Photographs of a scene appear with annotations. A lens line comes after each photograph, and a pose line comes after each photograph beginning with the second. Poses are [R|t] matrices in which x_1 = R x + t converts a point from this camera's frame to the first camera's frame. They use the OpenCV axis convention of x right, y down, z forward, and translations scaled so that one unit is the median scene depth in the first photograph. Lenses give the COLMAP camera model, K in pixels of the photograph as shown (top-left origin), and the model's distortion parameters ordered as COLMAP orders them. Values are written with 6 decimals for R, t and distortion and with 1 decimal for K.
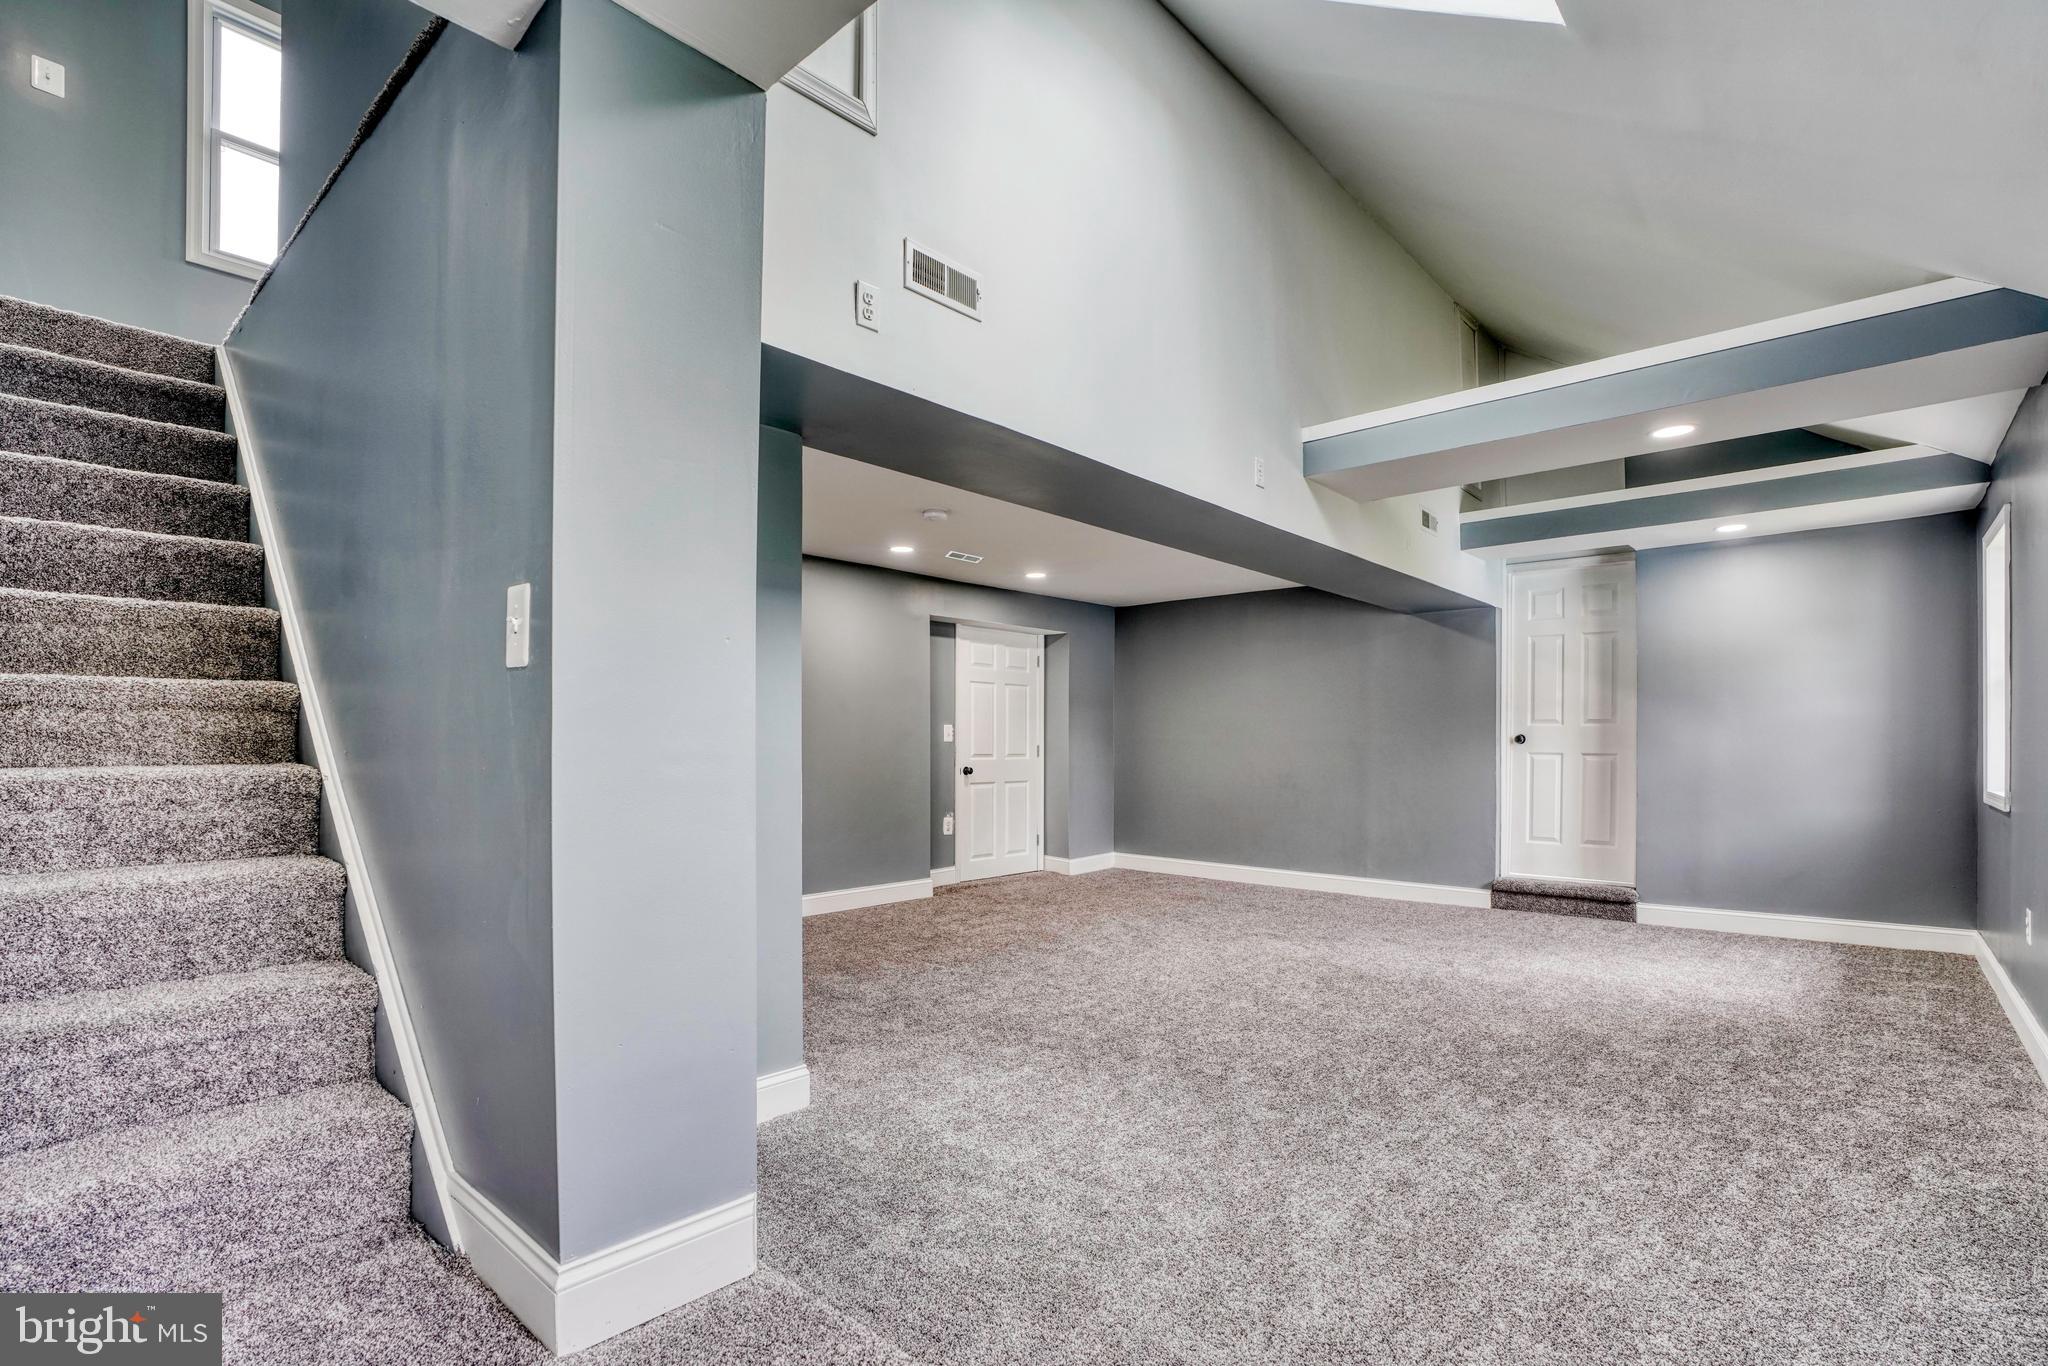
lens RADIAL K [[944.8, 0, 1018.7], [0, 944.8, 740.2], [0, 0, 1]] dist [-0.068815, 0.025959]
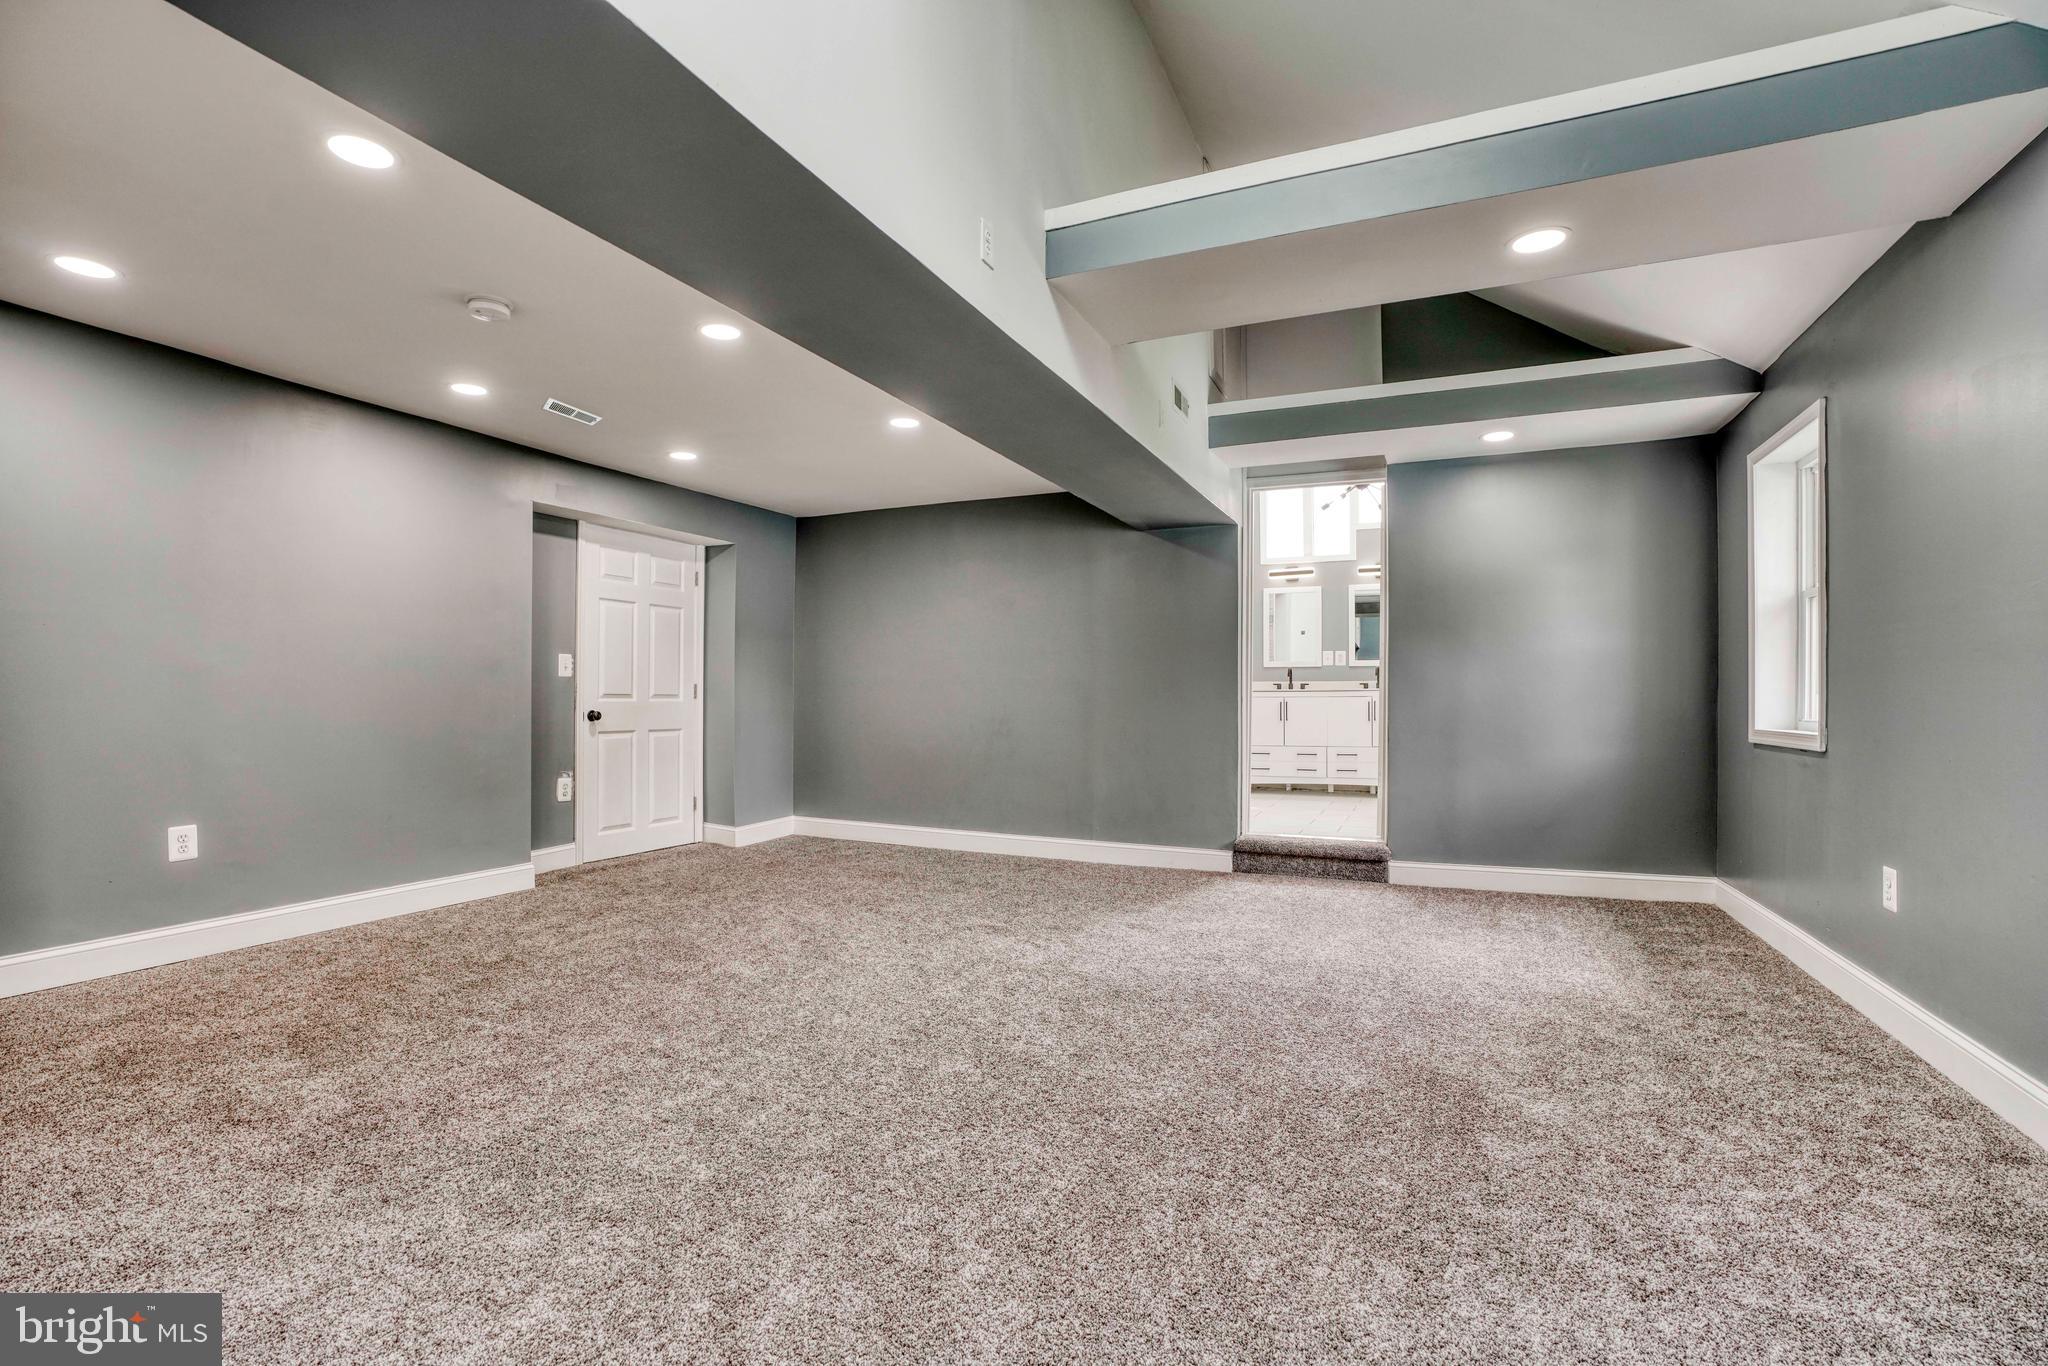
lens RADIAL K [[944.8, 0, 1009.9], [0, 944.8, 701.5], [0, 0, 1]] dist [-0.068815, 0.025959]
pose [[0.953808, 0.001654, 0.300413, 0.055622], [-0.004748, 0.999943, 0.009568, 0.017300], [-0.300380, -0.010552, 0.953761, 0.266001]]
